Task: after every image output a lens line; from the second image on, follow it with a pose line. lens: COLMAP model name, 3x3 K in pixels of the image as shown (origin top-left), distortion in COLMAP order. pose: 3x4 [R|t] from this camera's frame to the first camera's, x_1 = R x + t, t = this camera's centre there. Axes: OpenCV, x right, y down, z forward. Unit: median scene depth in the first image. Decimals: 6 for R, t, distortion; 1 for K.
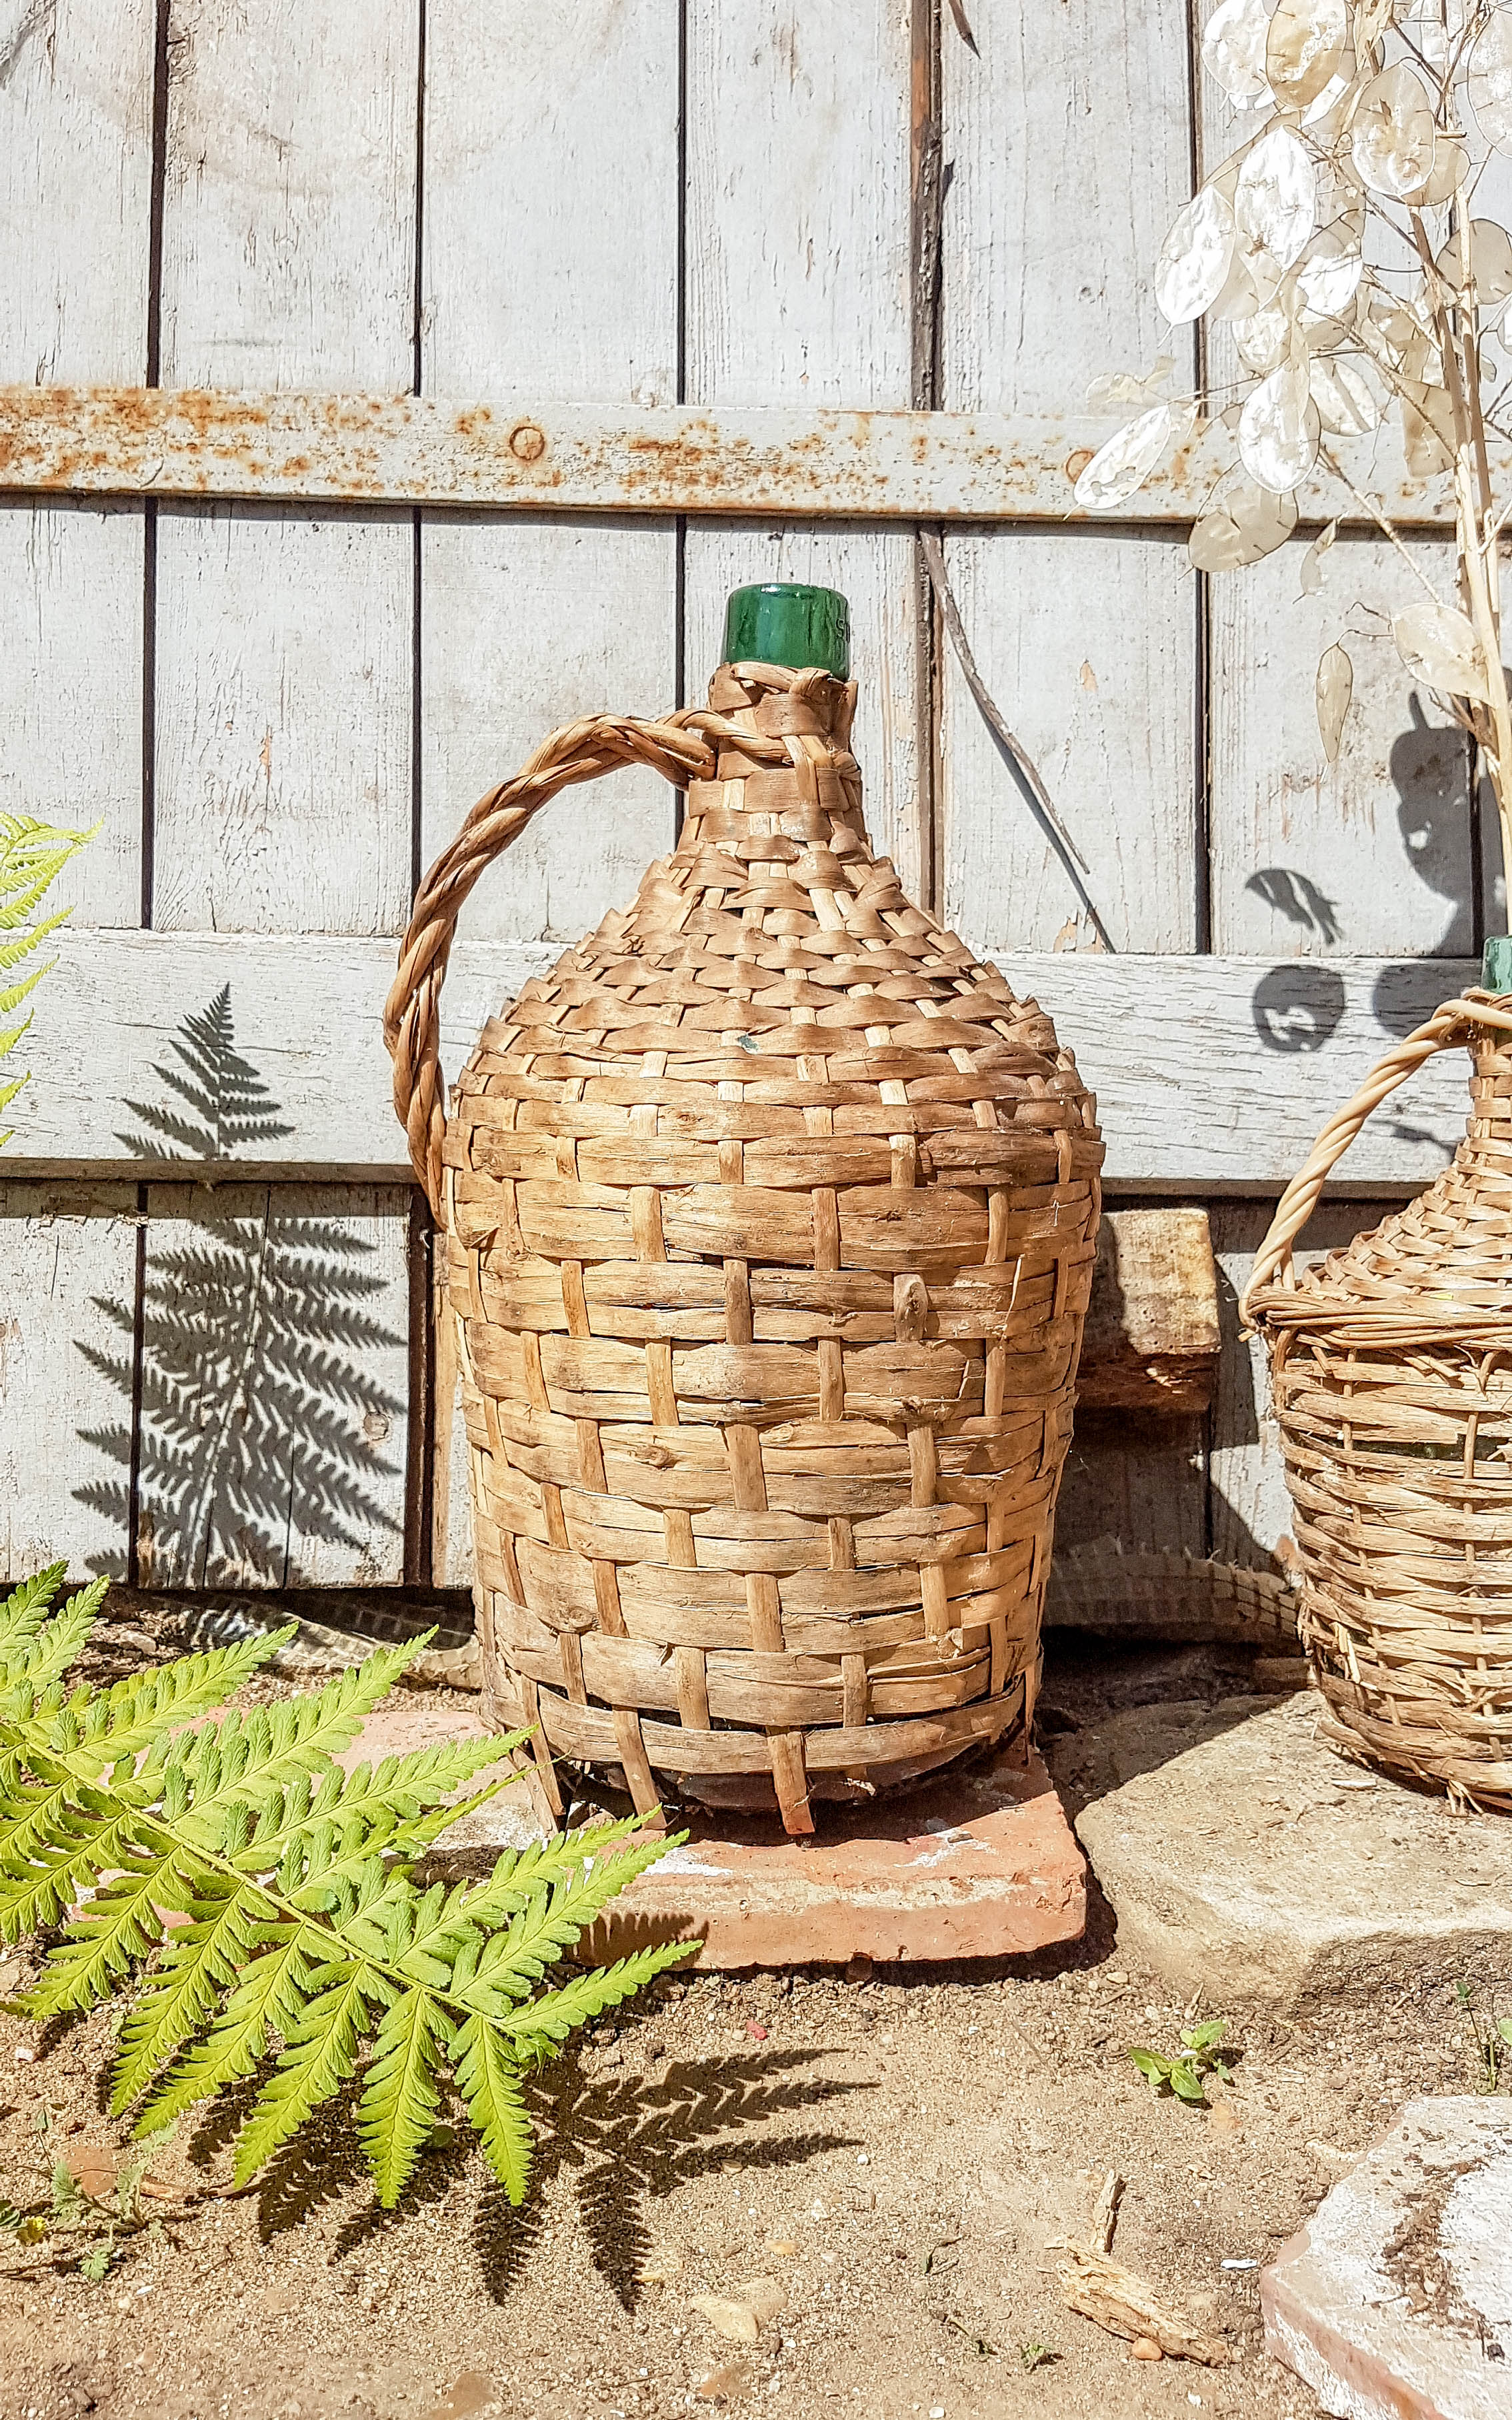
lens RADIAL K [[2066.8, 0, 722.6], [0, 2066.8, 1182.1], [0, 0, 1]] dist [0.325303, -0.790248]
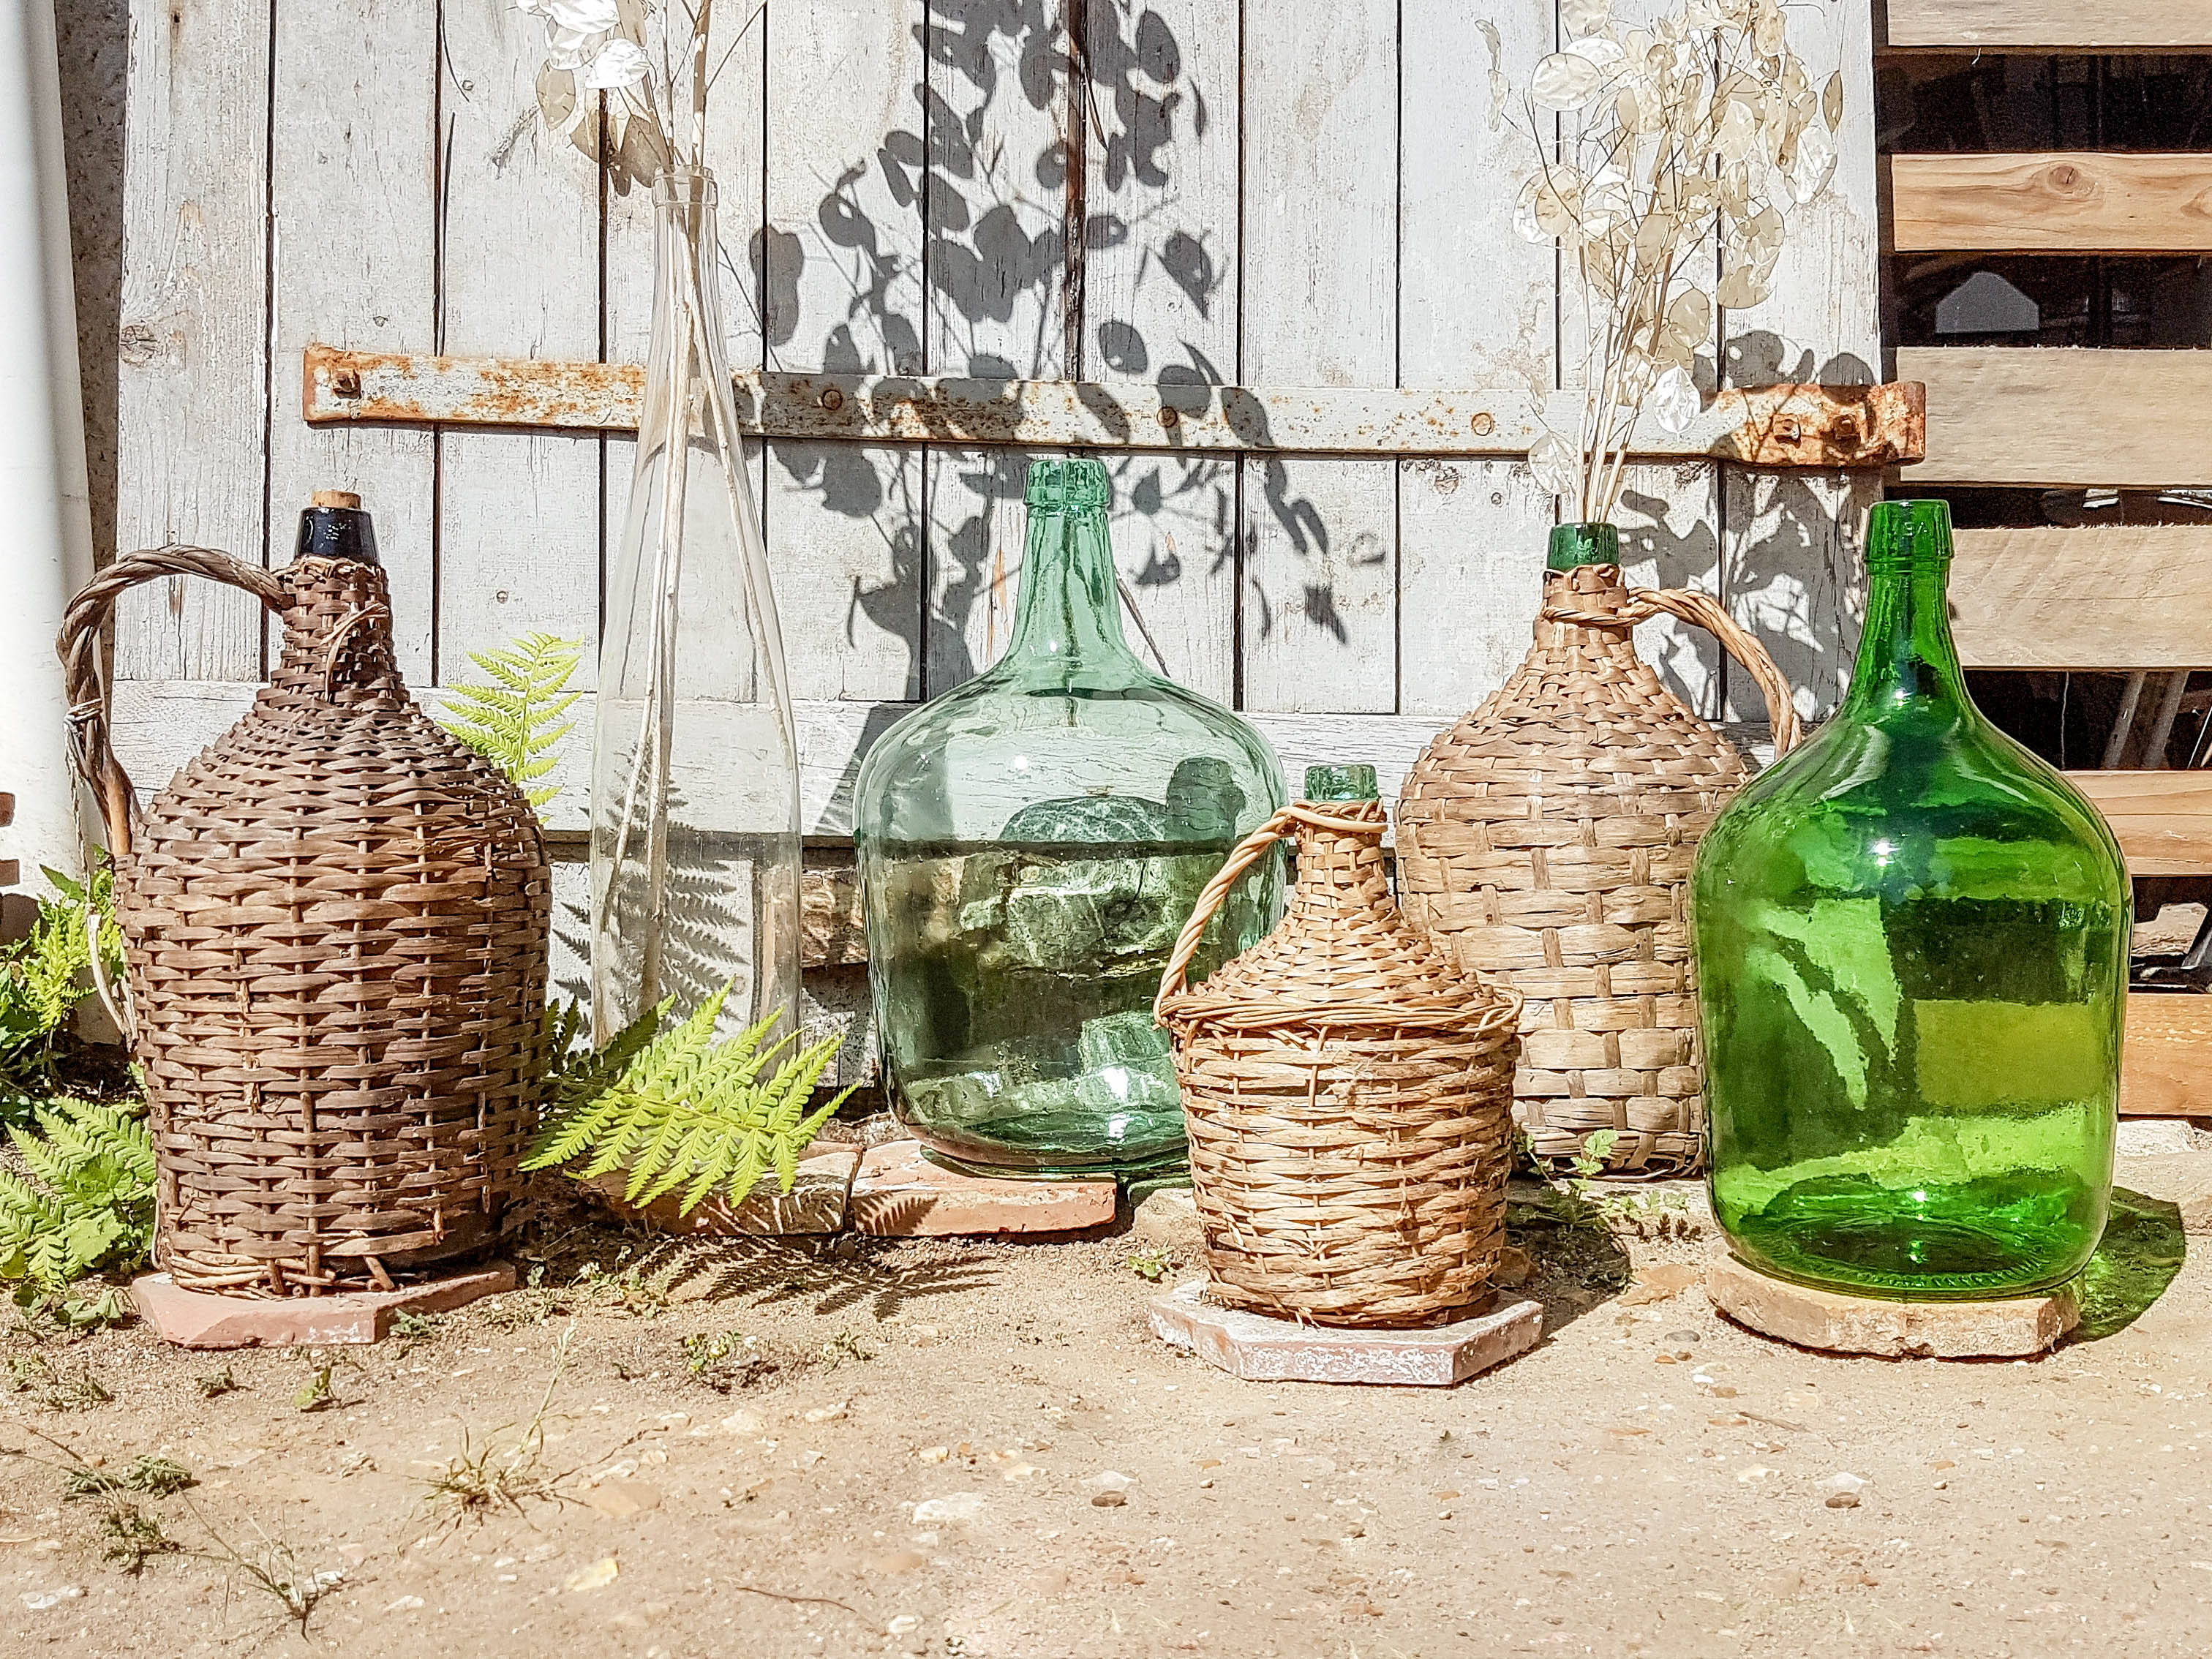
lens RADIAL K [[2336.7, 0, 1035.3], [0, 2336.7, 890.0], [0, 0, 1]] dist [0.291979, -0.681192]
pose [[0.999919, 0.004687, 0.011808, 0.048492], [-0.004861, 0.999879, 0.014763, 0.007049], [-0.011737, -0.014819, 0.999821, -0.877635]]
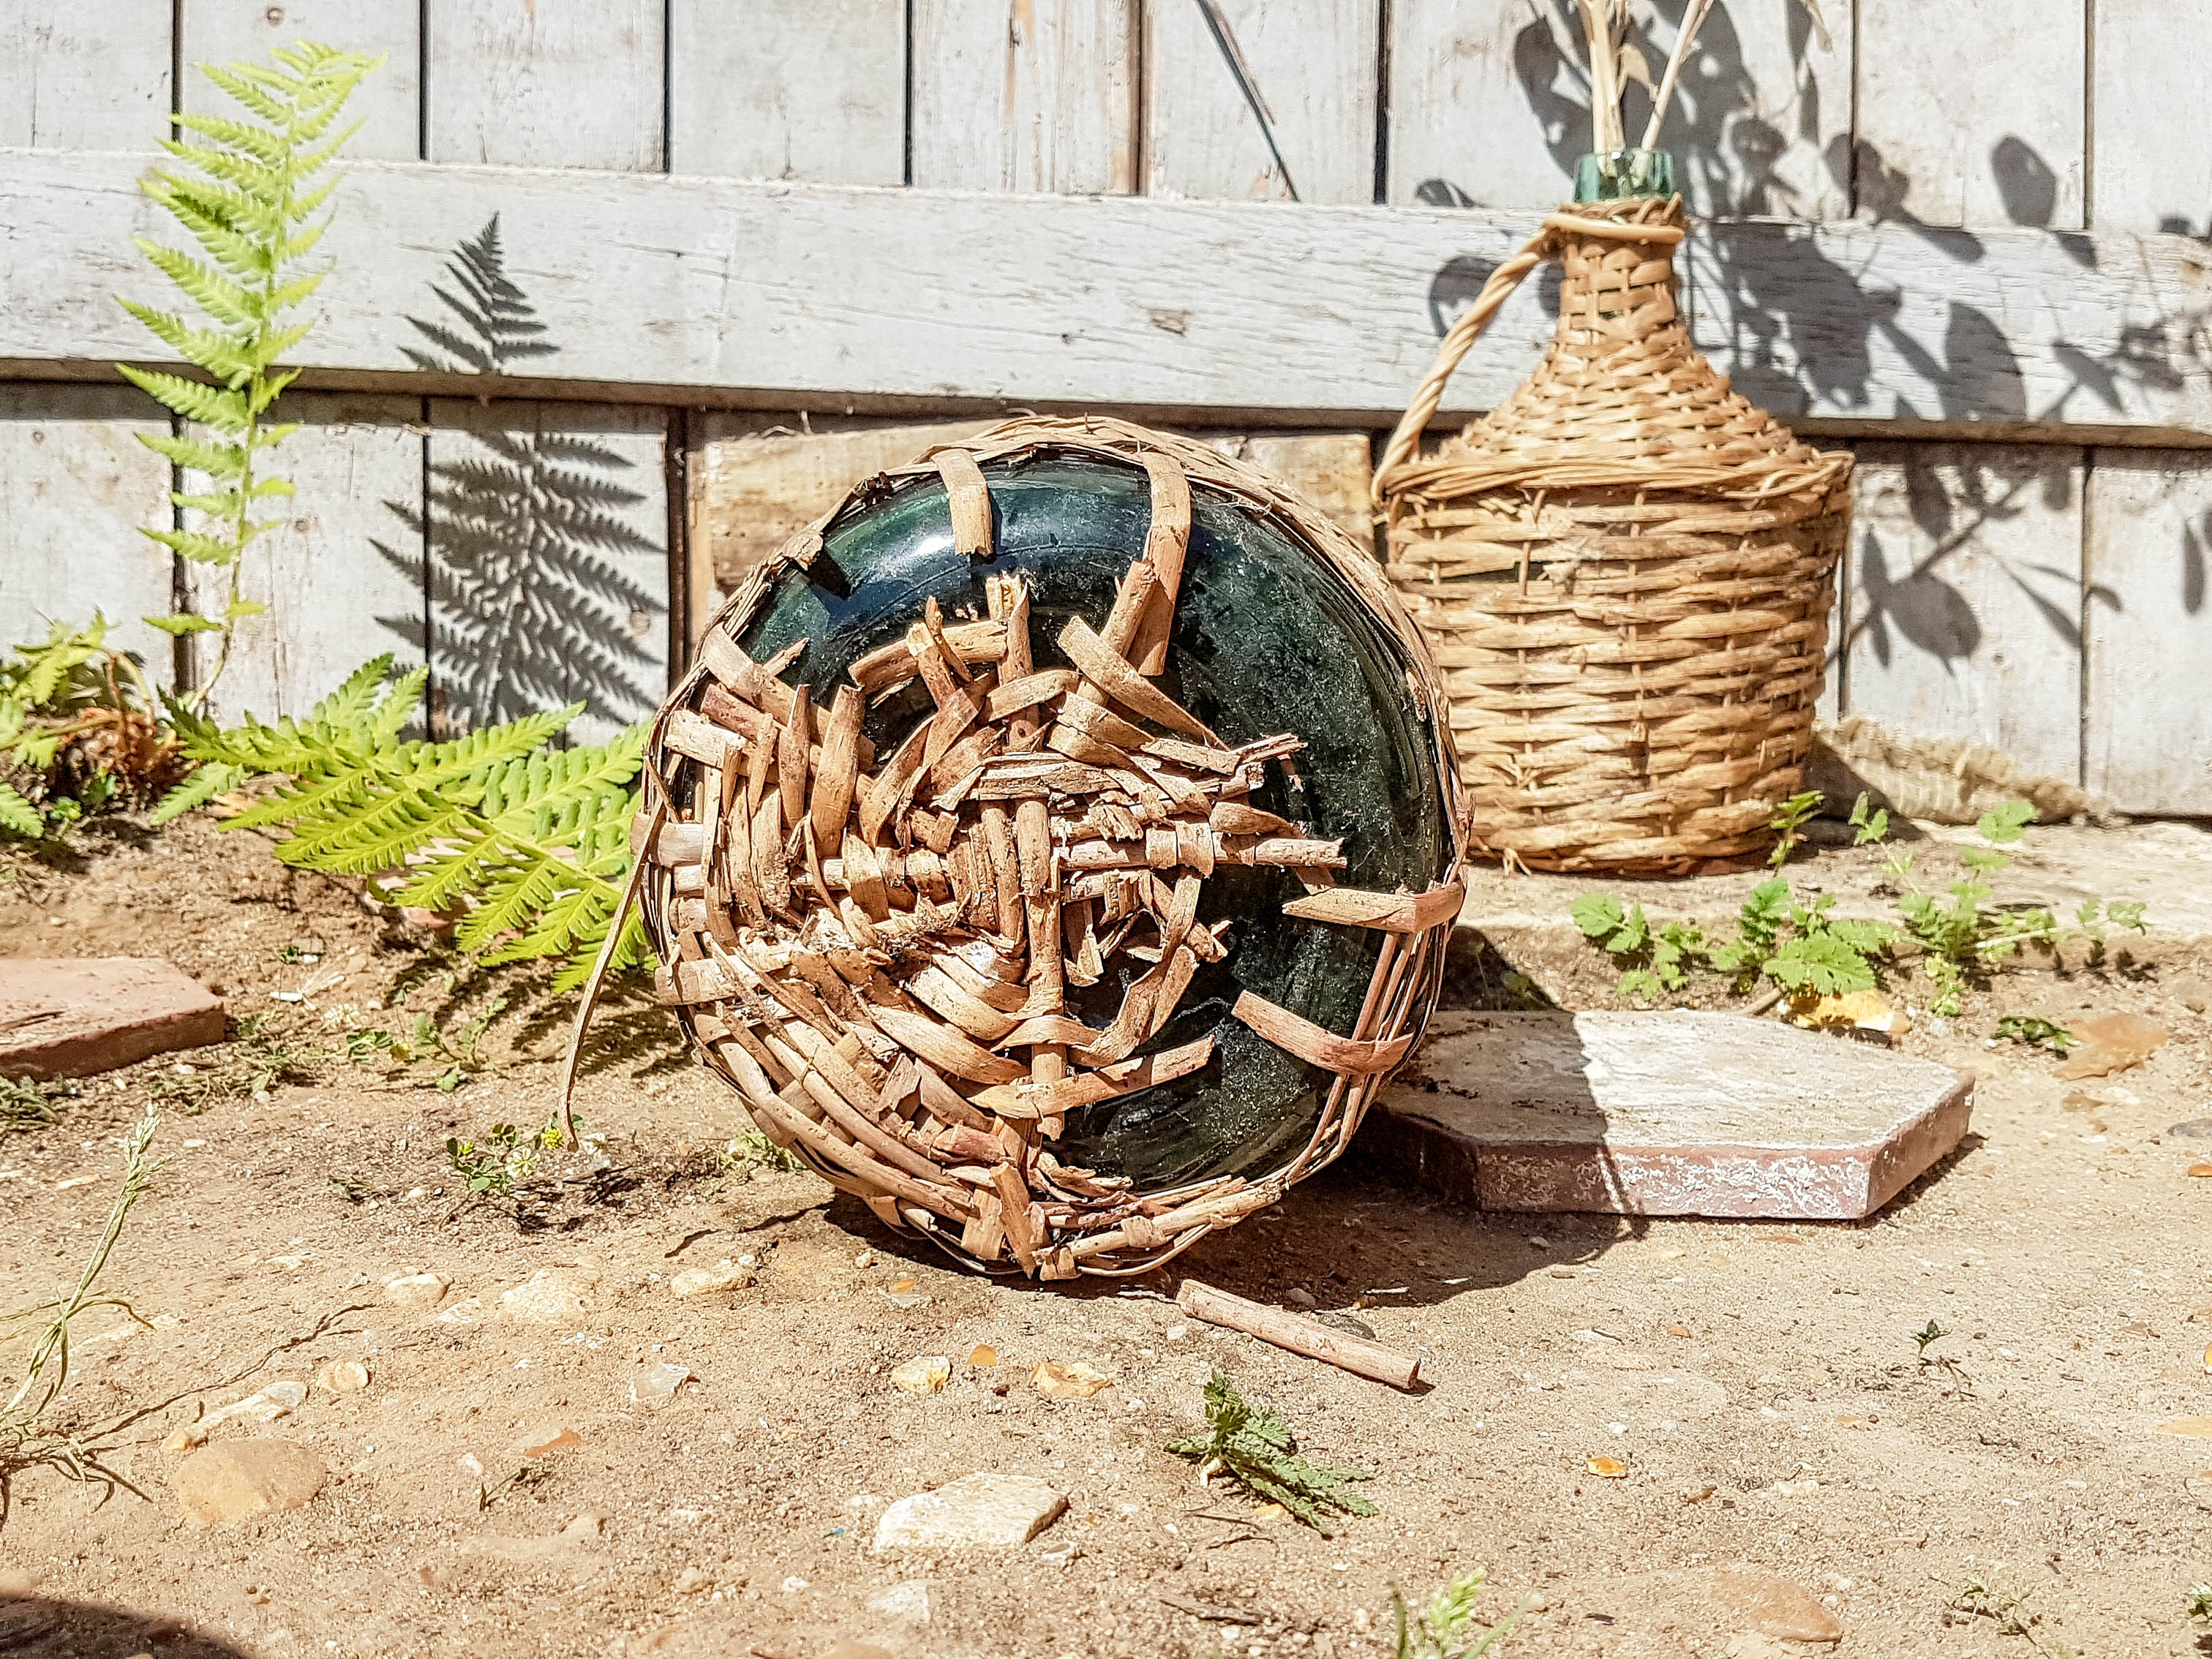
lens RADIAL K [[2282.7, 0, 1054.8], [0, 2282.7, 887.6], [0, 0, 1]] dist [0.316620, -0.742071]
pose [[0.999636, 0.010737, 0.024766, 0.031046], [-0.013288, 0.994359, 0.105235, 0.124393], [-0.023497, -0.105526, 0.994139, -0.272989]]
